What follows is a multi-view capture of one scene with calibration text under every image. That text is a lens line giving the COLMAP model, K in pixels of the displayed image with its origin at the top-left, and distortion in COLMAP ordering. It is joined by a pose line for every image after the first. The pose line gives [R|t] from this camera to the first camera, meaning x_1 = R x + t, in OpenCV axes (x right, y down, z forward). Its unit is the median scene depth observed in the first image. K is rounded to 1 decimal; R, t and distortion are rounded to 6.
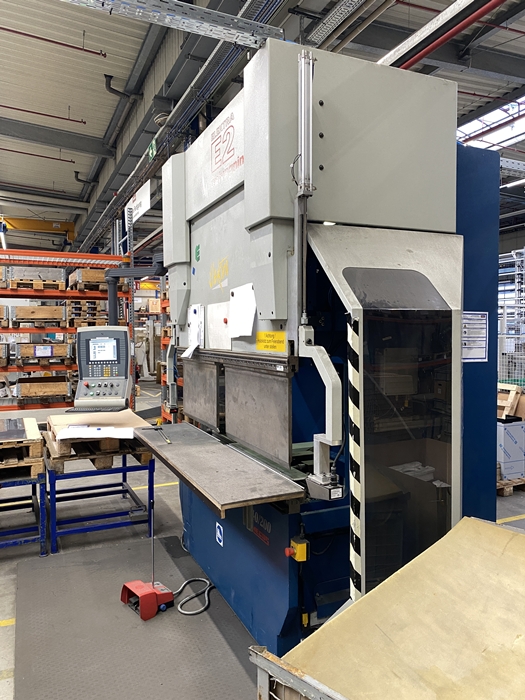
lens RADIAL K [[531.5, 0, 261.3], [0, 531.5, 348.5], [0, 0, 1]] dist [0.037570, -0.047189]
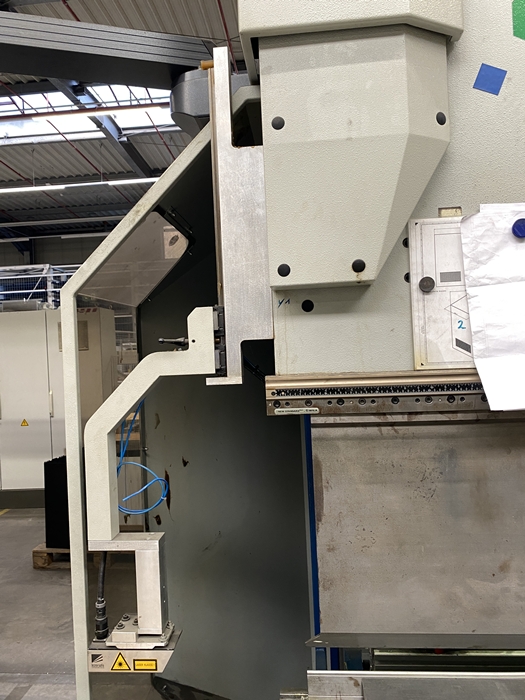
lens RADIAL K [[531.5, 0, 252.9], [0, 531.5, 344.9], [0, 0, 1]] dist [0.037570, -0.047189]
pose [[0.488031, -0.008080, 0.872789, -0.480276], [0.066703, 0.997378, -0.028065, -0.015870], [-0.870274, 0.071914, 0.487290, 1.126110]]
